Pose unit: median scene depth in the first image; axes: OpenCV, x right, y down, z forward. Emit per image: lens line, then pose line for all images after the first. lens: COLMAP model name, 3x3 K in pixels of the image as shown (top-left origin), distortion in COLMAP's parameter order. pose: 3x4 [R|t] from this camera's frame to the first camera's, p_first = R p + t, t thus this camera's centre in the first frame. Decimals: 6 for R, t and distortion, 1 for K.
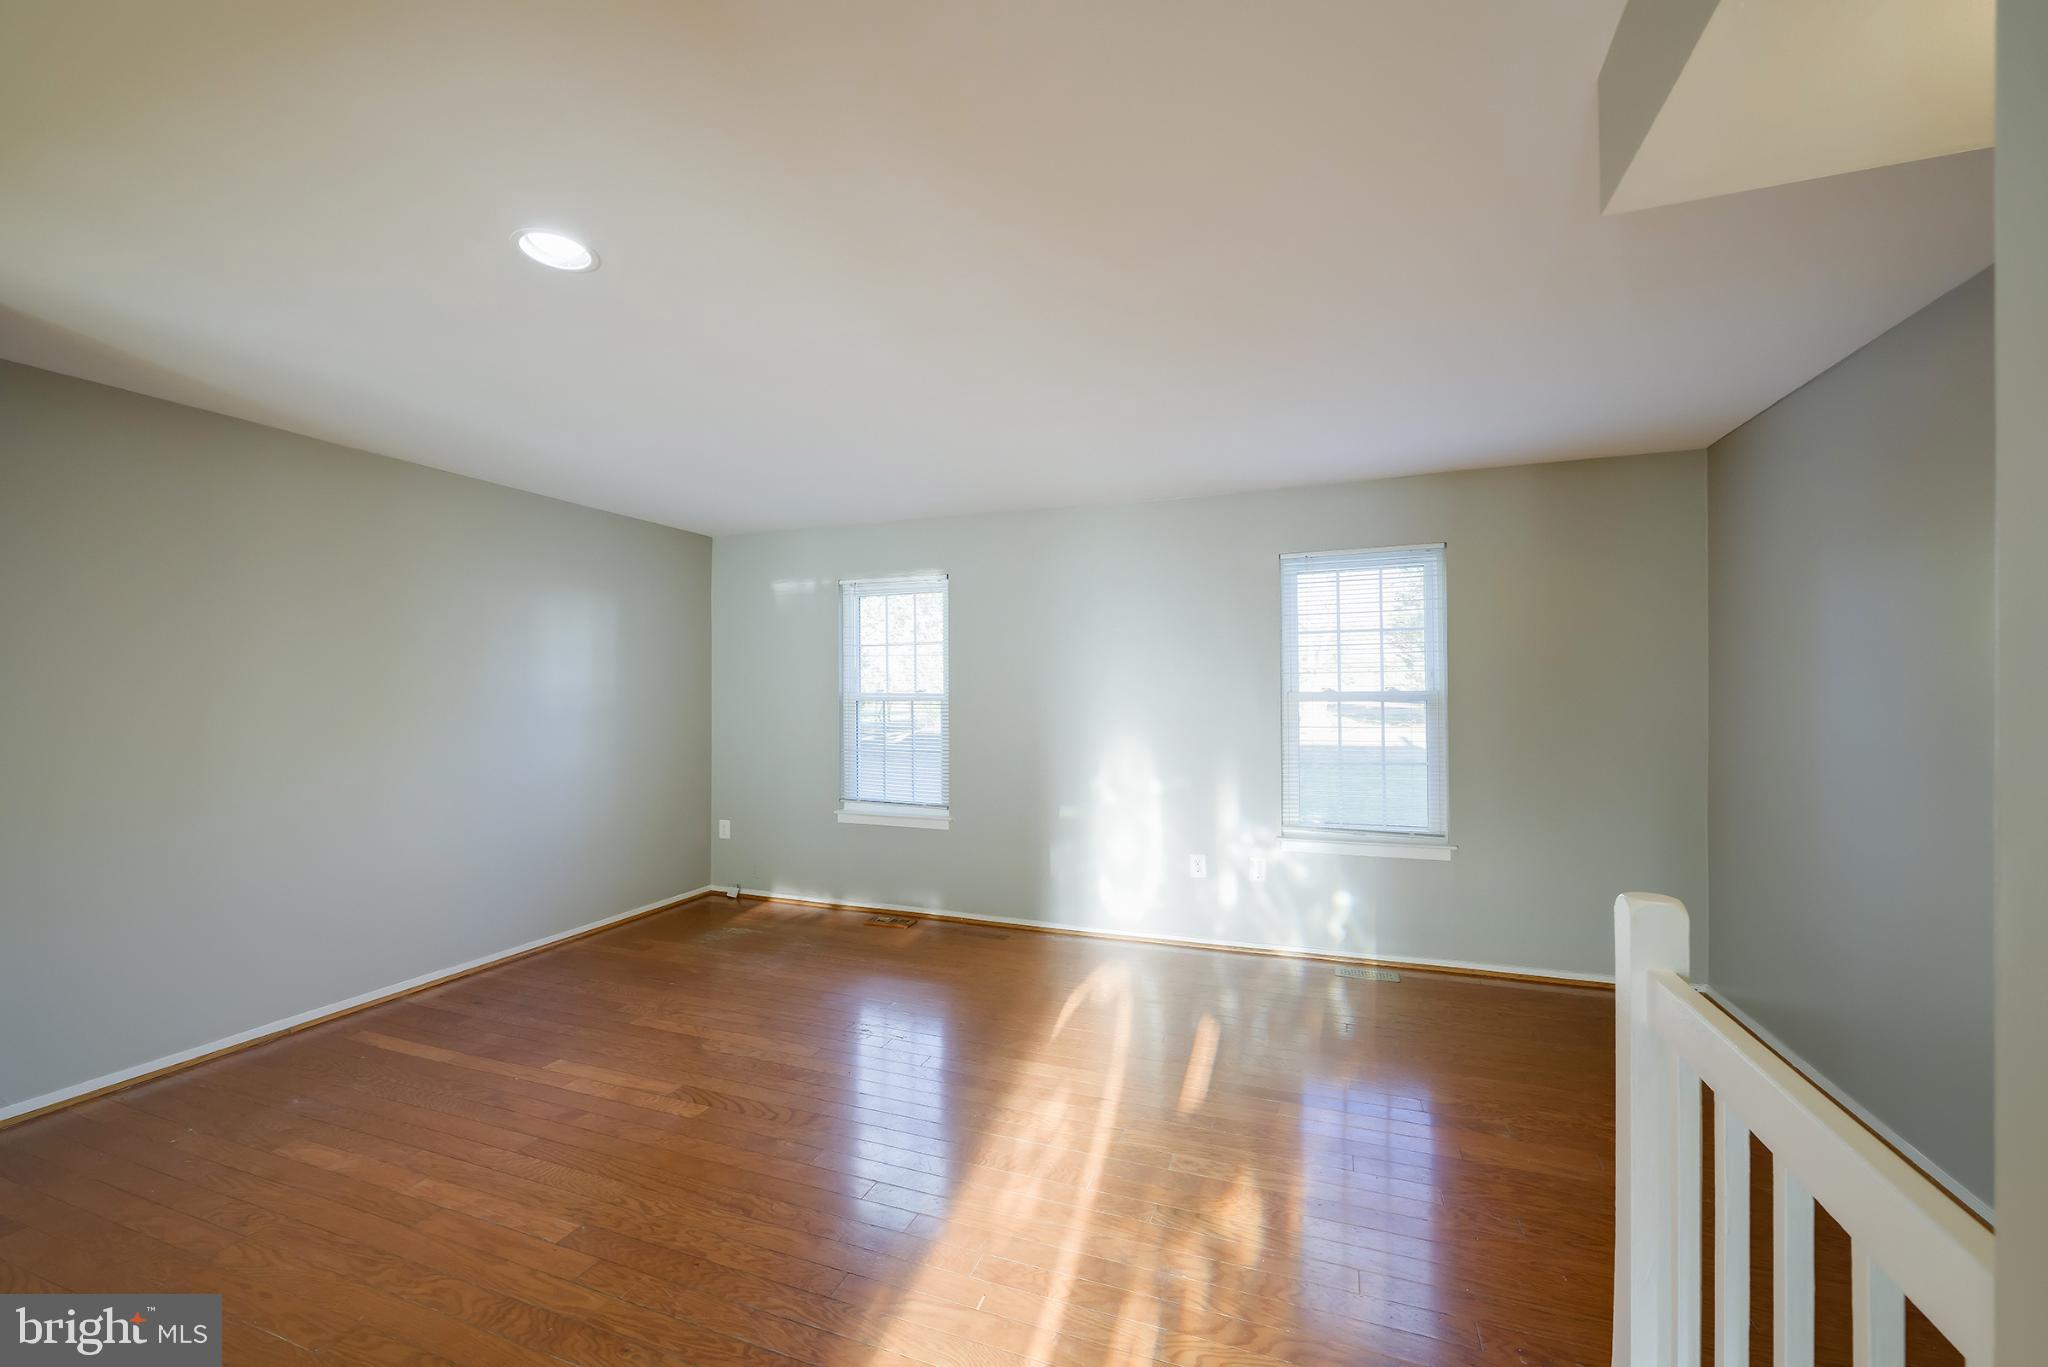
lens RADIAL K [[810.9, 0, 1030.9], [0, 810.9, 693.1], [0, 0, 1]] dist [0.001967, 0.000127]
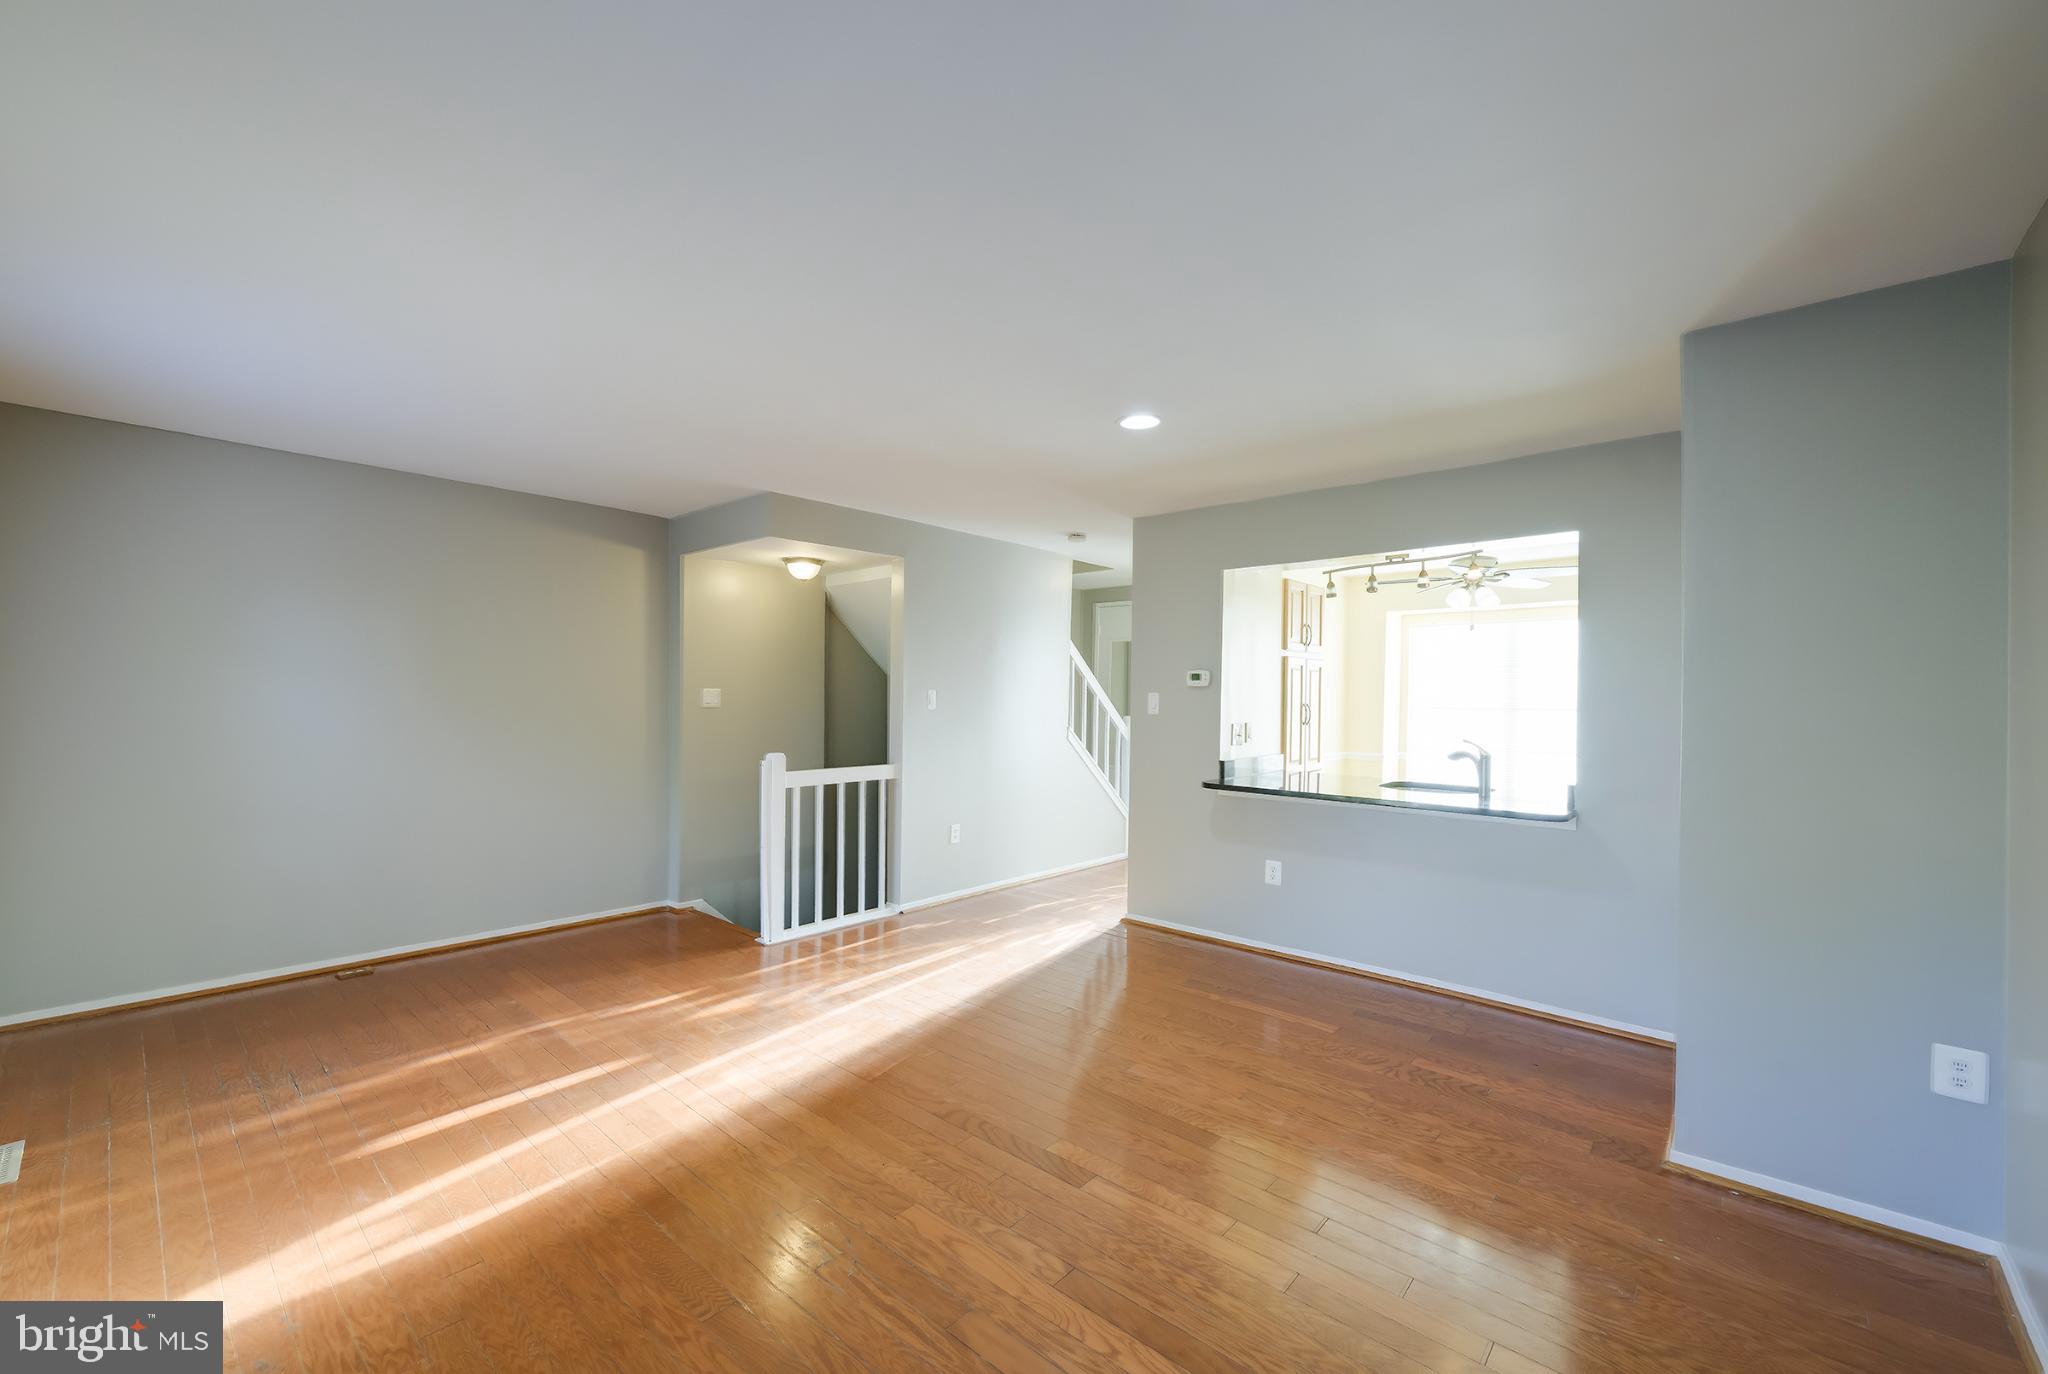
lens RADIAL K [[808.9, 0, 994.0], [0, 808.9, 694.5], [0, 0, 1]] dist [0.001232, -0.000107]
pose [[-0.919758, -0.008022, 0.392403, -0.438820], [-0.009387, 0.999955, -0.001559, 0.008219], [-0.392373, -0.005118, -0.919792, 1.170475]]
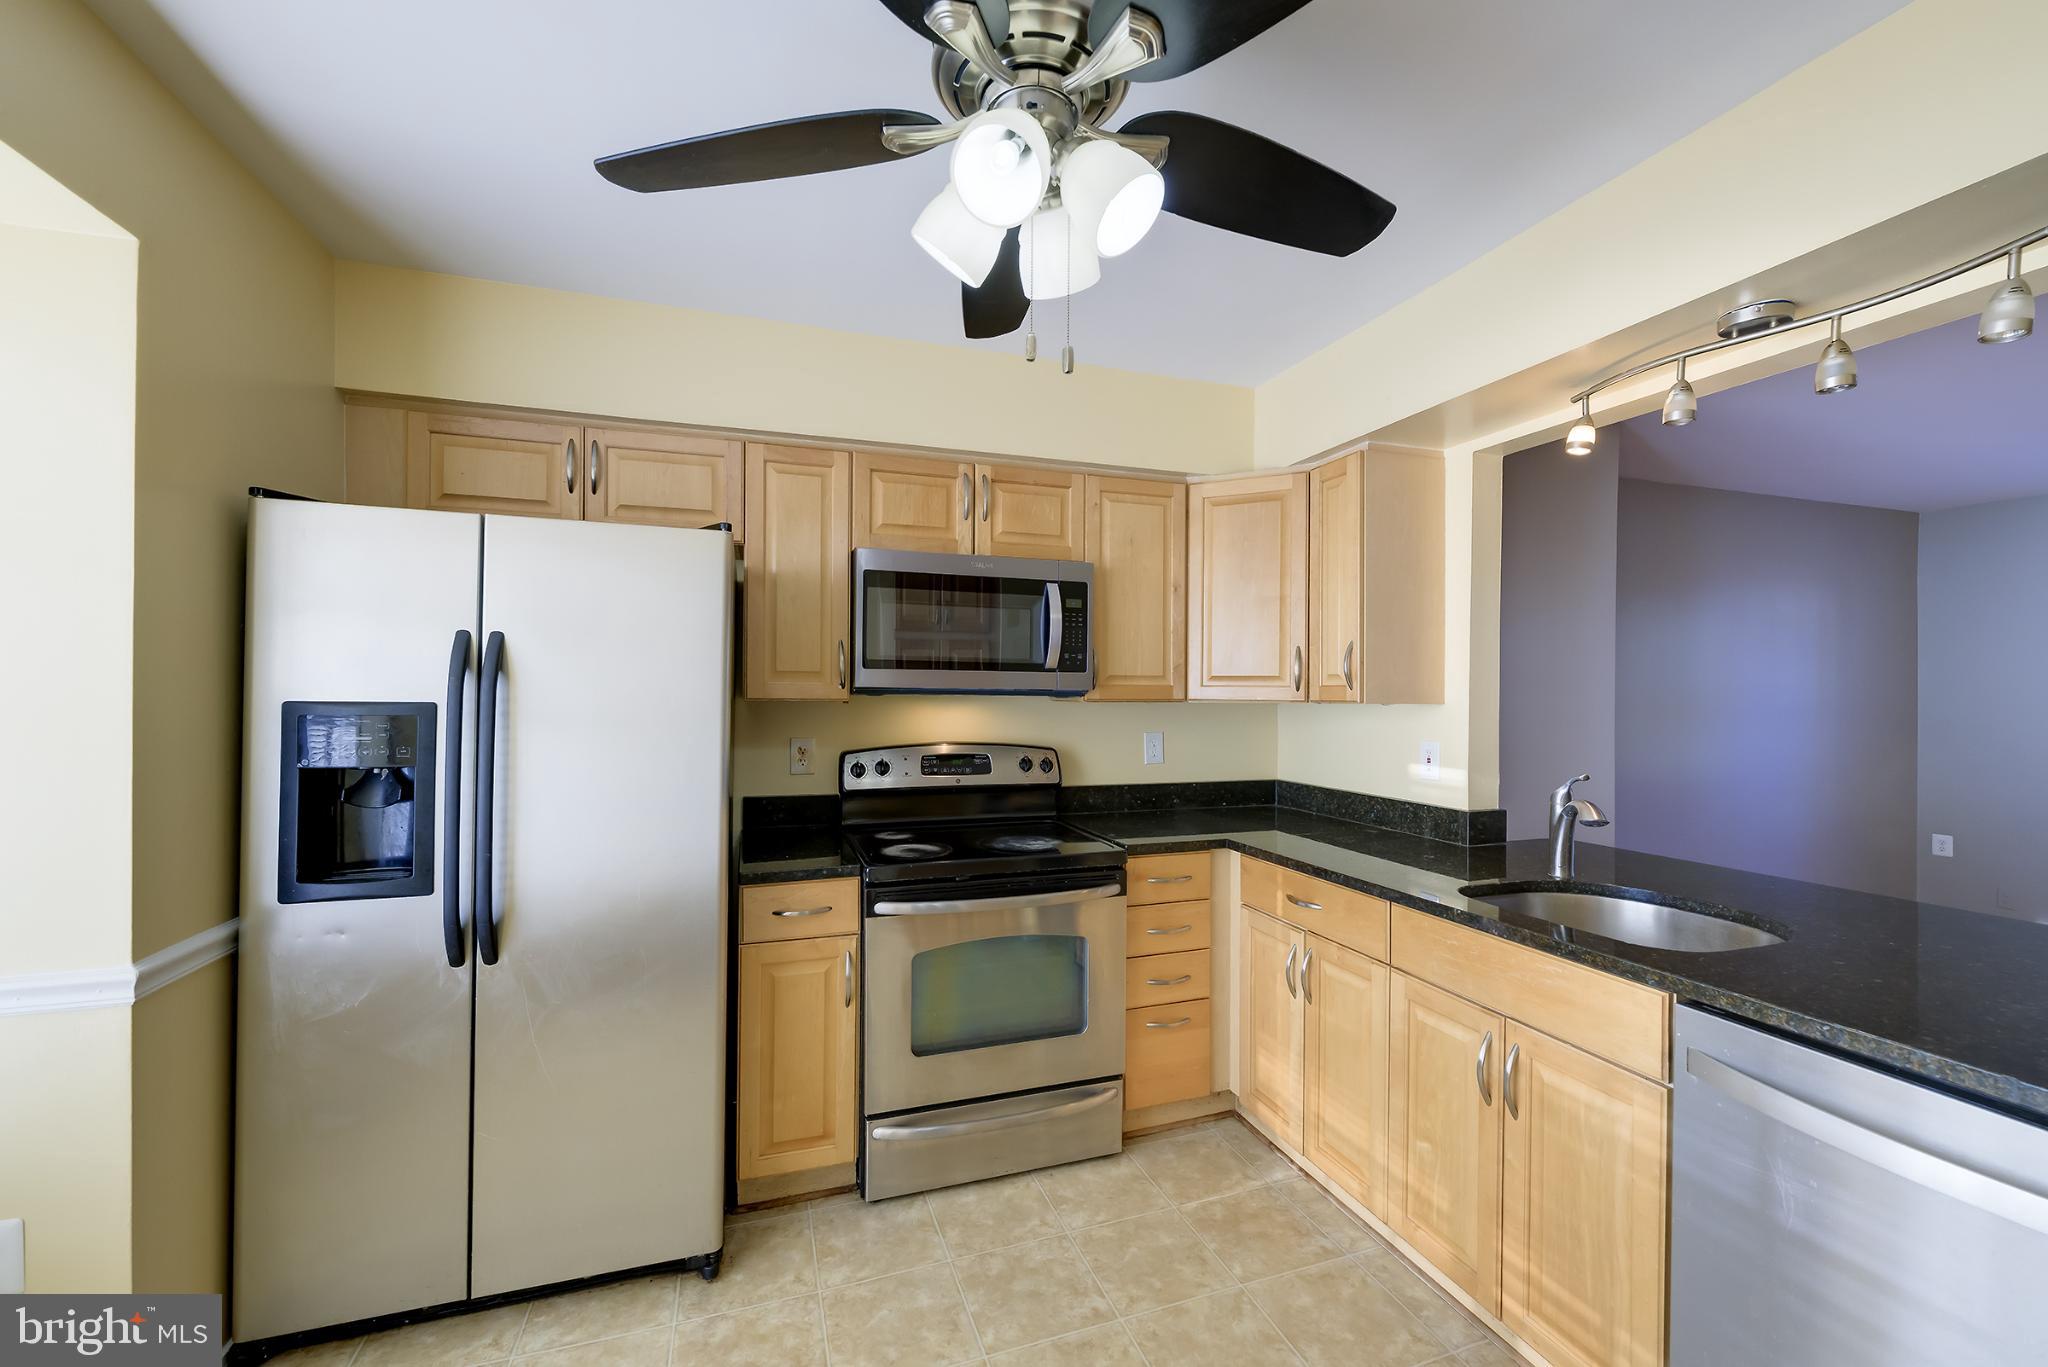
lens RADIAL K [[802.8, 0, 1018.2], [0, 802.8, 690.7], [0, 0, 1]] dist [-0.001404, -0.000007]
pose [[0.637386, 0.004583, -0.770531, -0.434299], [-0.005219, 0.999985, 0.001630, 0.007027], [0.770527, 0.002982, 0.637400, -0.392041]]
